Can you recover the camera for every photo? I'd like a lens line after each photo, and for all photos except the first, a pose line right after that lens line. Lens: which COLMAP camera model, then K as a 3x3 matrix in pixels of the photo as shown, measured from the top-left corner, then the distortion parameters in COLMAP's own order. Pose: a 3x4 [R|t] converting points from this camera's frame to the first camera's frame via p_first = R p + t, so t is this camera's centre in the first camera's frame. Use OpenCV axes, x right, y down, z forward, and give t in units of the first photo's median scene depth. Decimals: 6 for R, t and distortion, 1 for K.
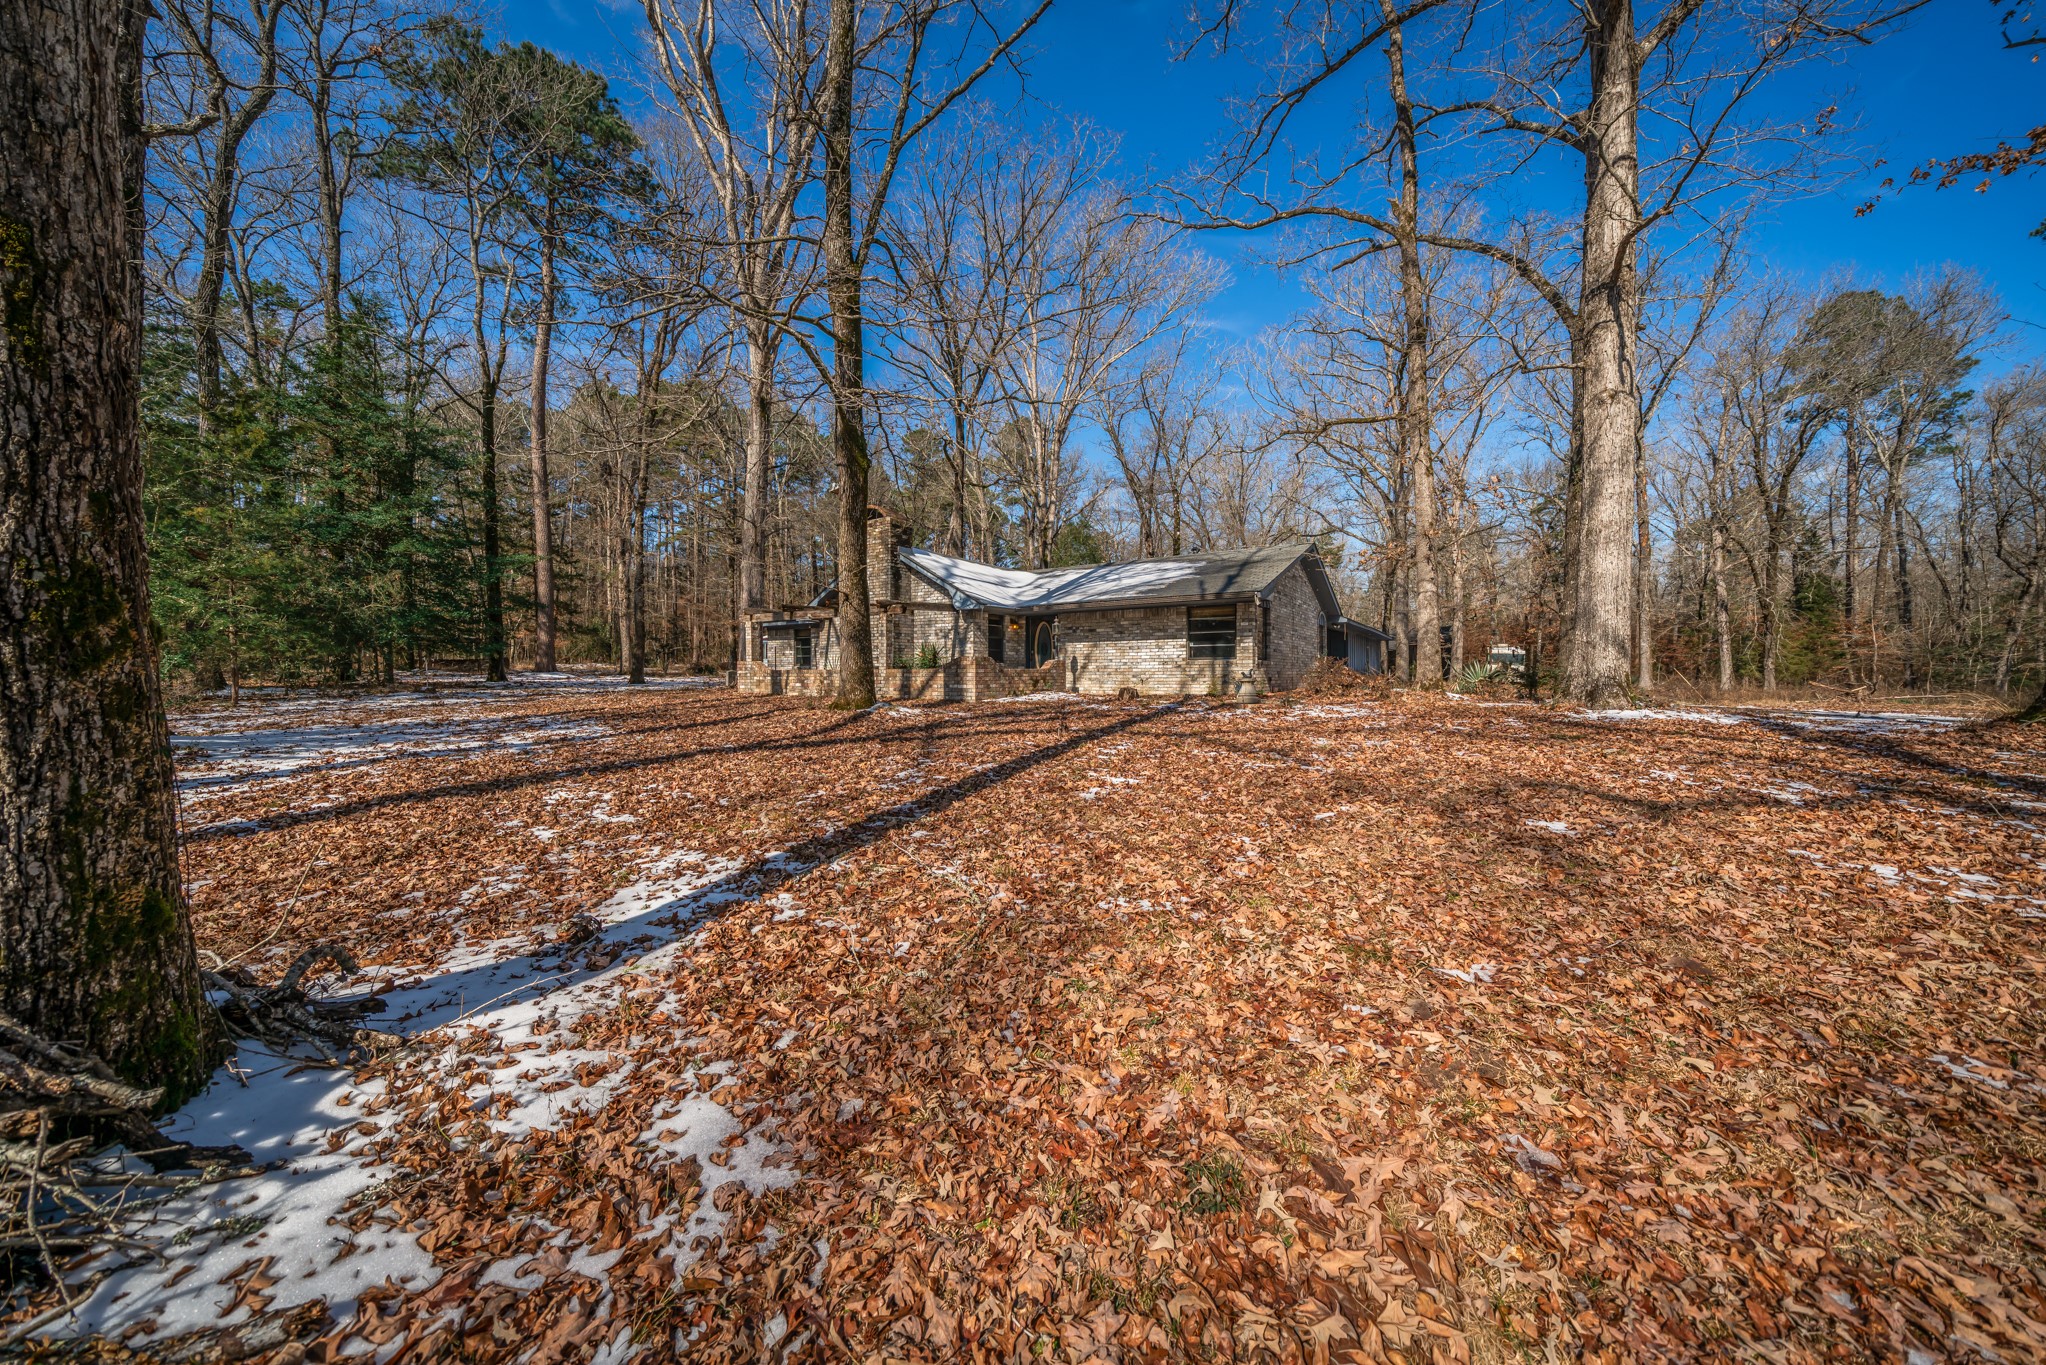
lens RADIAL K [[688.1, 0, 1014.4], [0, 688.1, 684.2], [0, 0, 1]] dist [0.000088, 0.000215]
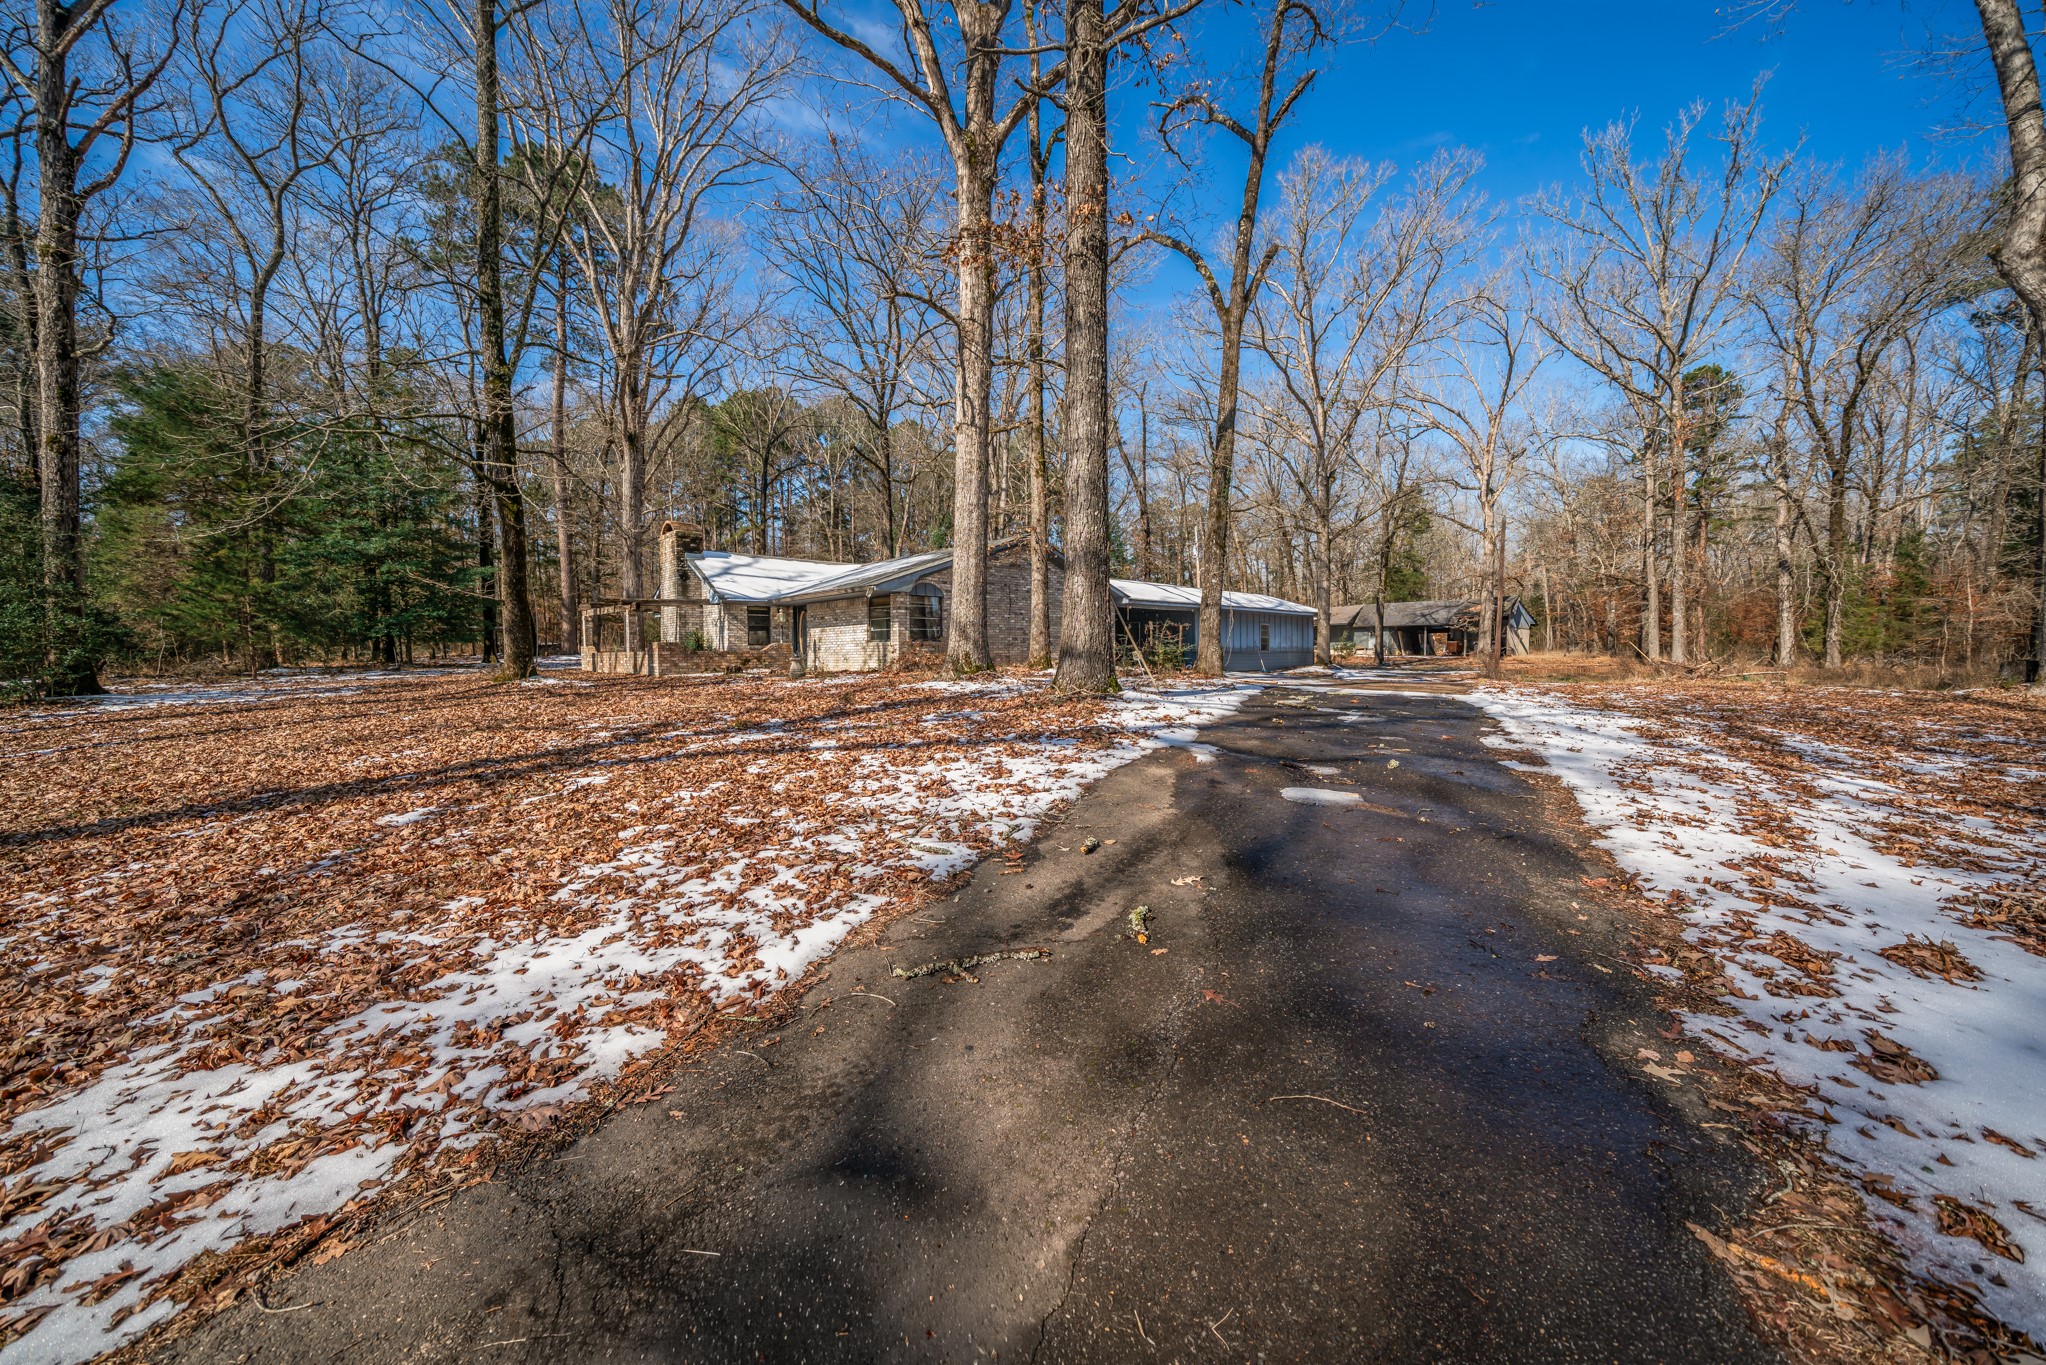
lens RADIAL K [[707.5, 0, 1019.5], [0, 707.5, 692.3], [0, 0, 1]] dist [-0.001766, -0.000369]
pose [[0.976467, 0.004125, -0.215626, 0.715466], [0.004579, 0.999195, 0.039852, 0.004034], [0.215617, -0.039902, 0.975662, -0.134919]]
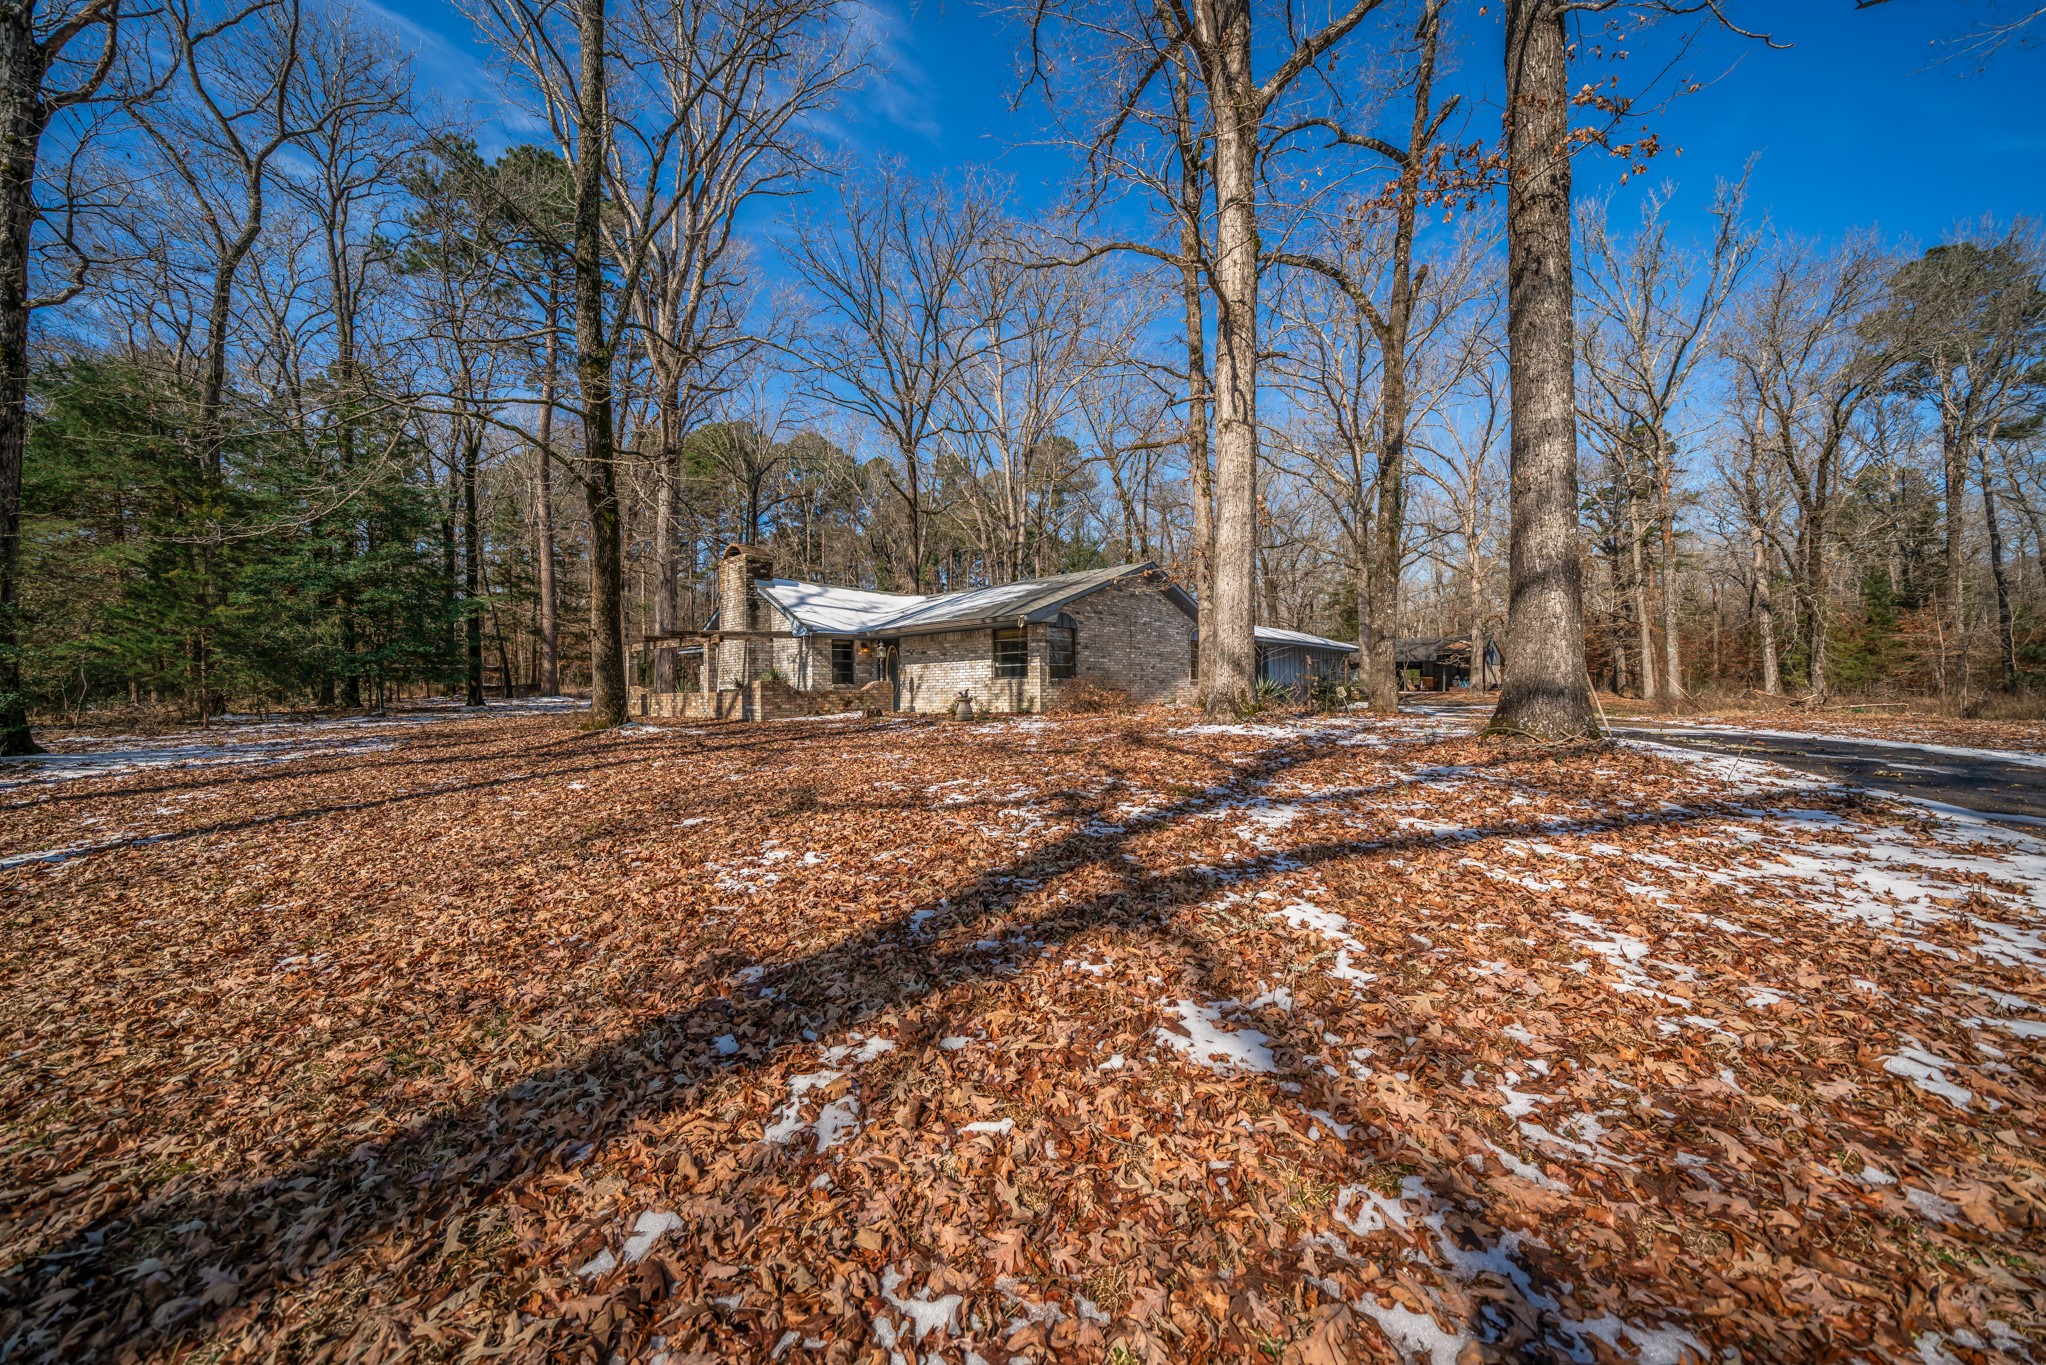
lens RADIAL K [[693.0, 0, 1017.1], [0, 693.0, 692.7], [0, 0, 1]] dist [-0.002416, 0.000159]
pose [[0.992709, -0.014391, -0.119674, 0.383943], [0.012961, 0.999835, -0.012715, -0.000615], [0.119837, 0.011072, 0.992732, -0.047602]]
